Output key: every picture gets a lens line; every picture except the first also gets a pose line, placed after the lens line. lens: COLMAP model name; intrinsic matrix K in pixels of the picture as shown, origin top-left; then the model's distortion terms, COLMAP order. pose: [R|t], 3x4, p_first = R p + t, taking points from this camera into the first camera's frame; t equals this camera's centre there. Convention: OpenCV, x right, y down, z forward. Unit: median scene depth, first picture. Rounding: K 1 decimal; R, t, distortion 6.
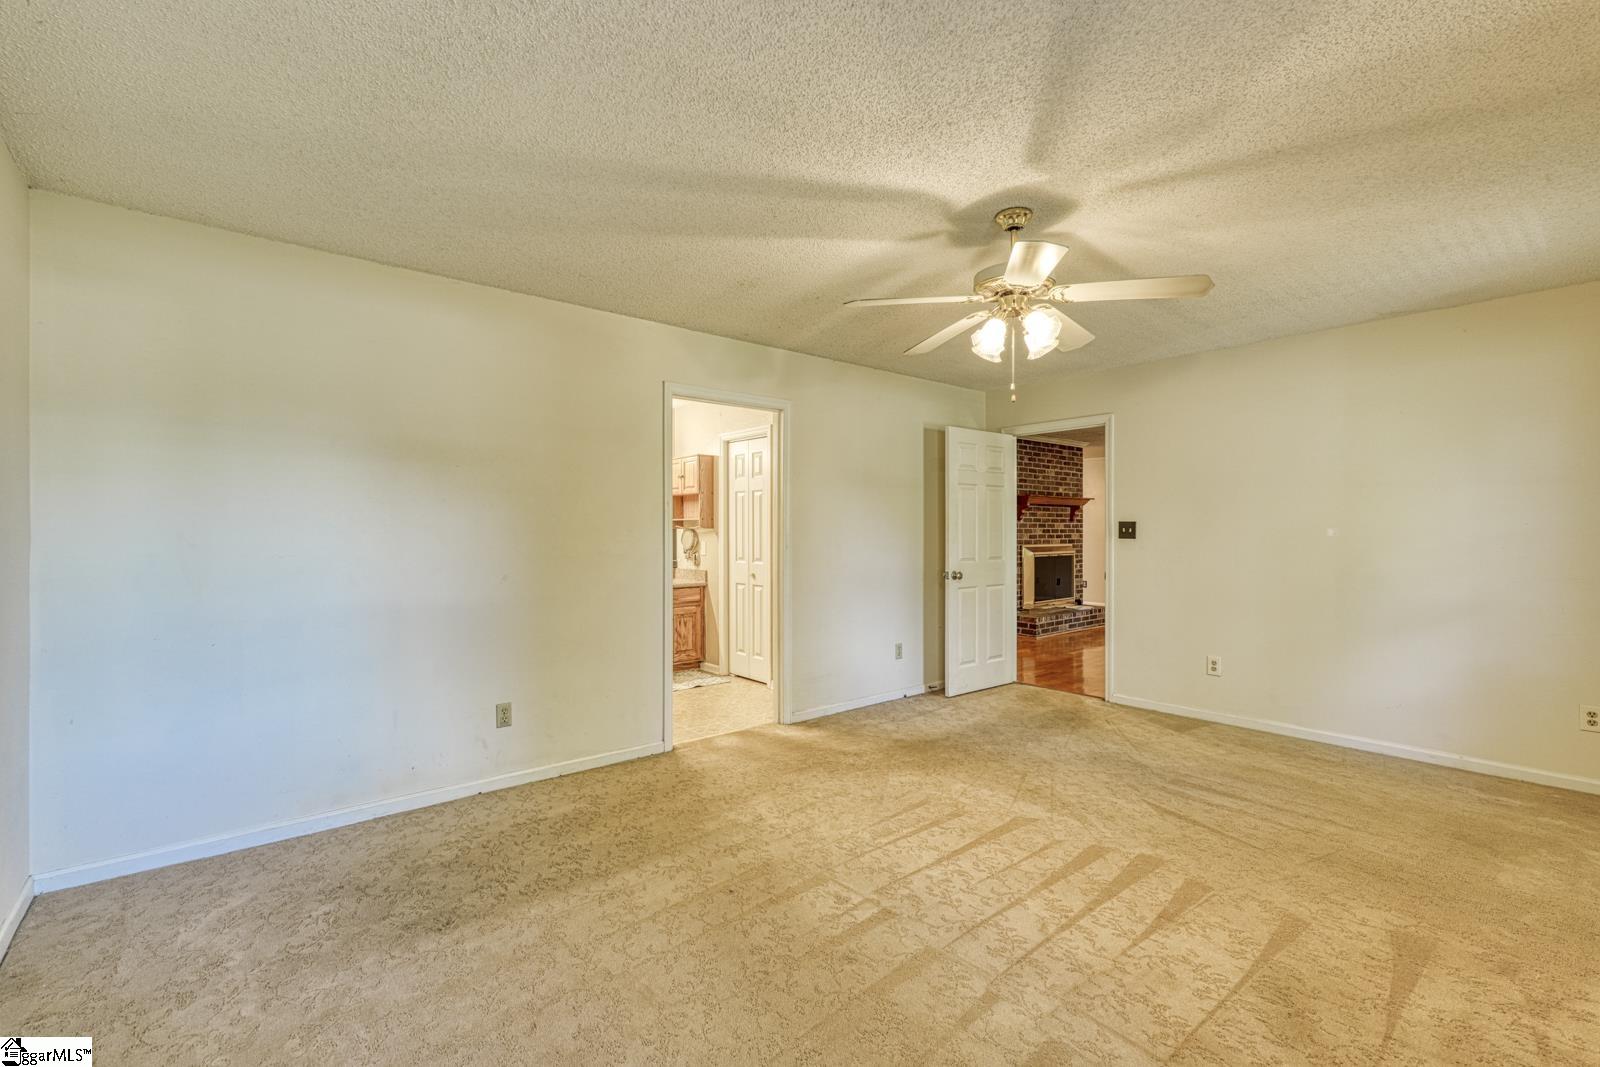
lens RADIAL K [[698.4, 0, 800.0], [0, 698.4, 533.5], [0, 0, 1]] dist [0.001558, 0.000076]
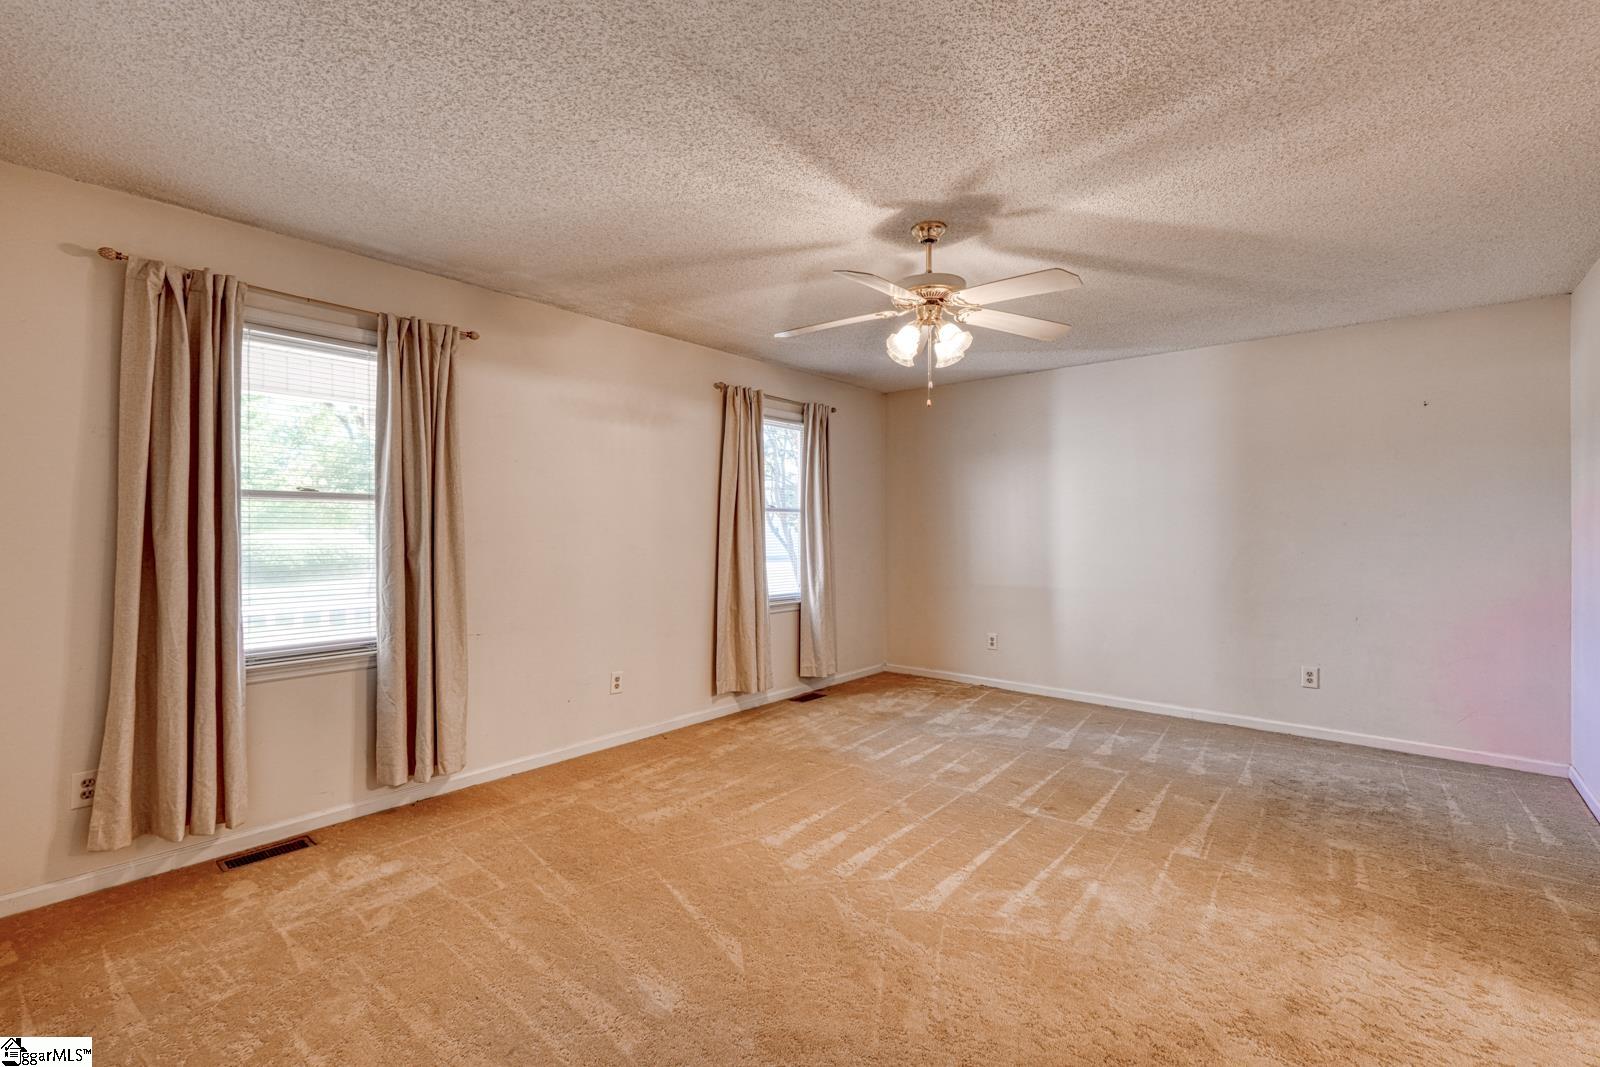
lens RADIAL K [[699.7, 0, 800.4], [0, 699.7, 526.4], [0, 0, 1]] dist [0.002088, -0.000168]
pose [[-0.986237, -0.000765, -0.165337, 0.638712], [-0.000690, 1.000000, -0.000512, -0.006373], [0.165337, -0.000391, -0.986237, 1.911483]]
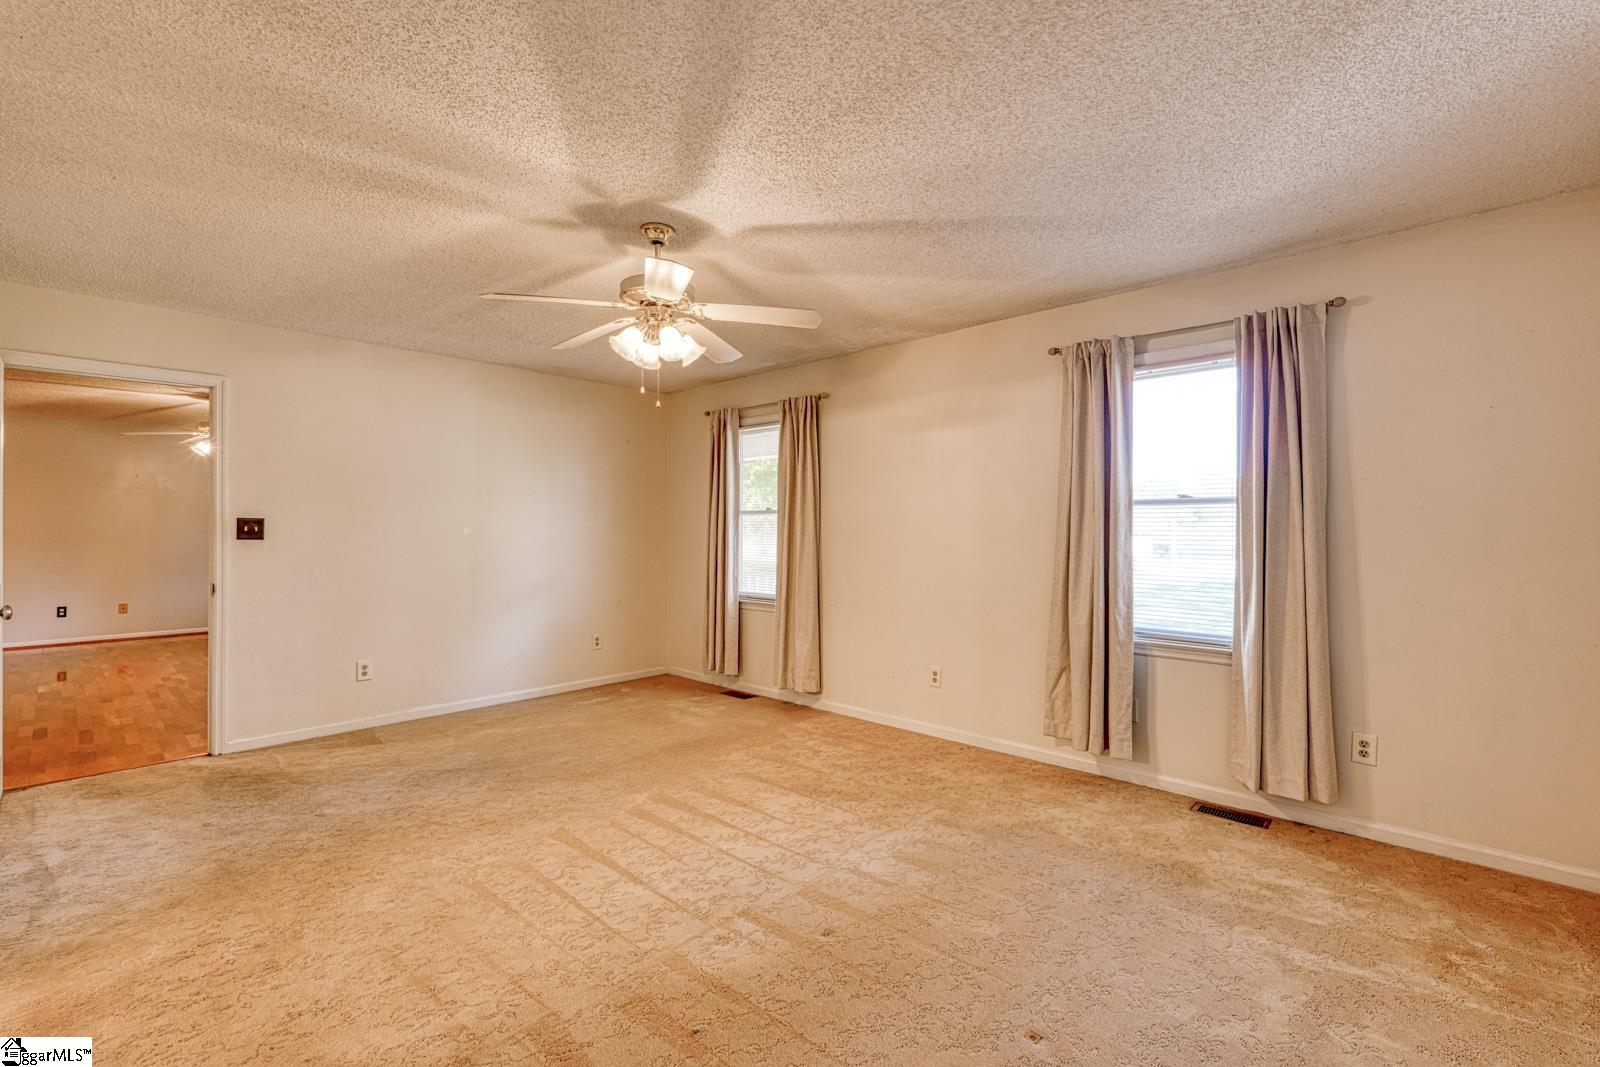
lens RADIAL K [[698.5, 0, 801.1], [0, 698.5, 536.3], [0, 0, 1]] dist [0.002423, 0.000431]
pose [[-0.119499, -0.007725, 0.992804, -0.731441], [0.001990, 0.999966, 0.008020, -0.002901], [-0.992832, 0.002934, -0.119480, 0.869809]]
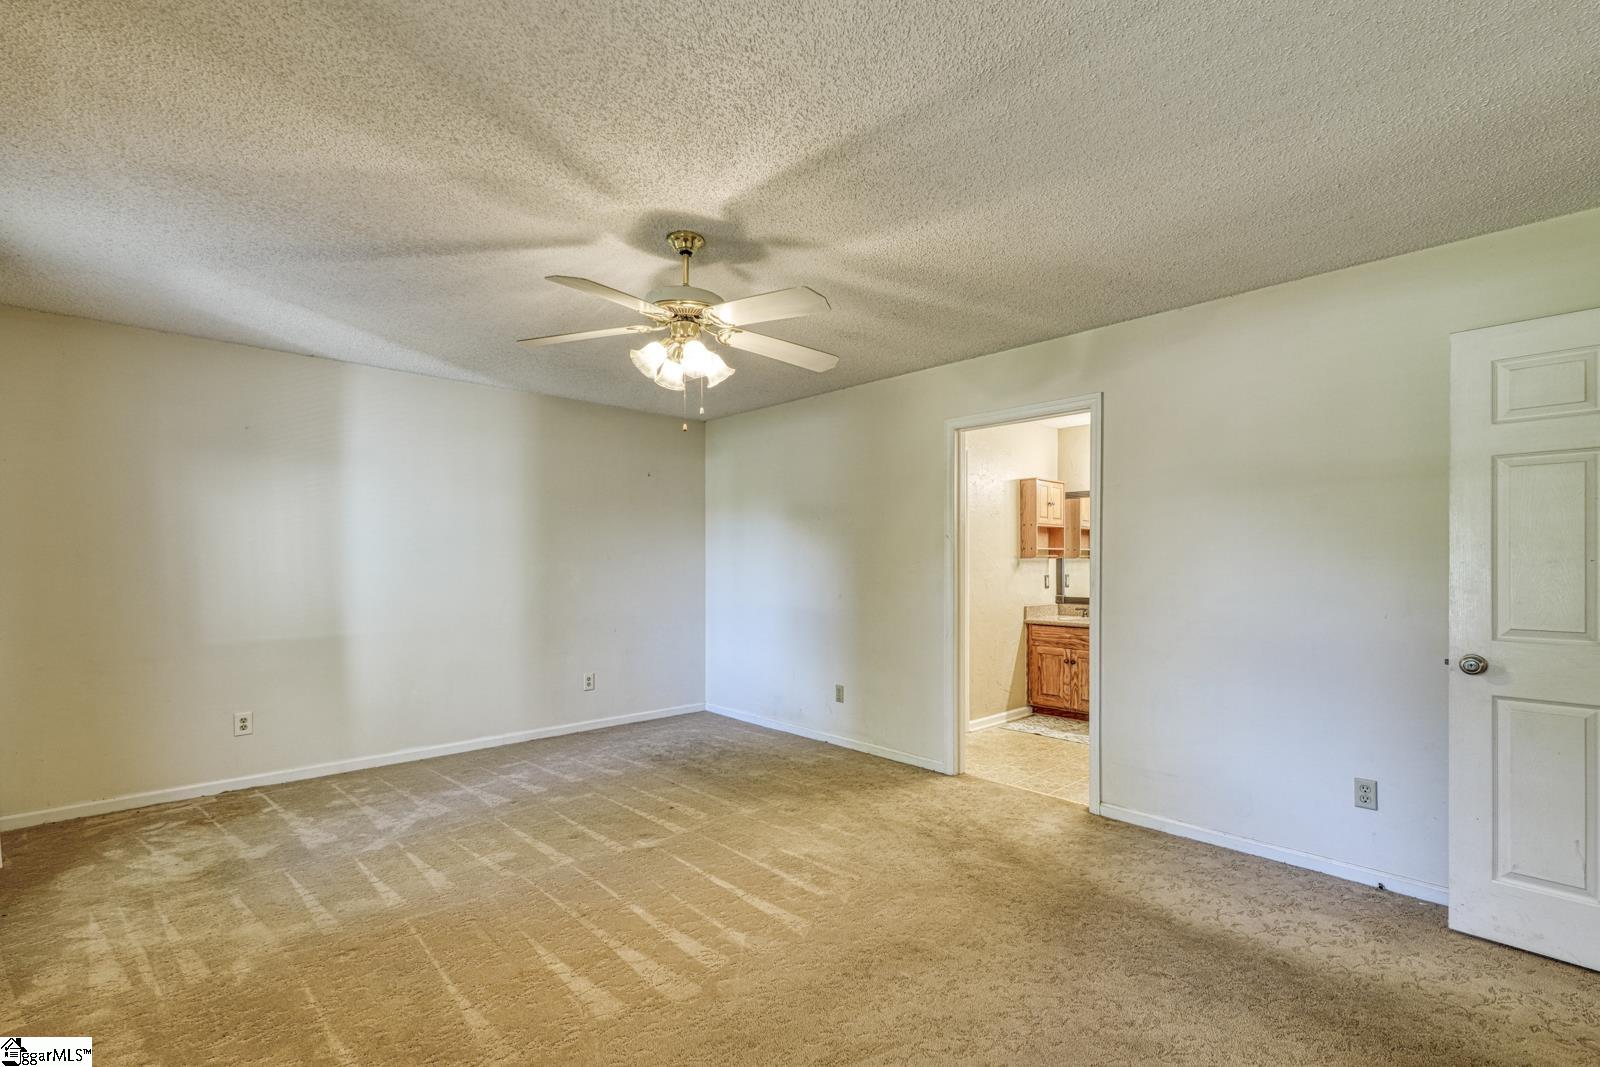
lens RADIAL K [[715.5, 0, 804.8], [0, 715.5, 561.2], [0, 0, 1]] dist [0.000286, -0.000125]
pose [[0.051960, 0.001013, -0.998649, 1.249209], [-0.004329, 0.999990, 0.000789, -0.007541], [0.998640, 0.004282, 0.051964, 1.062950]]
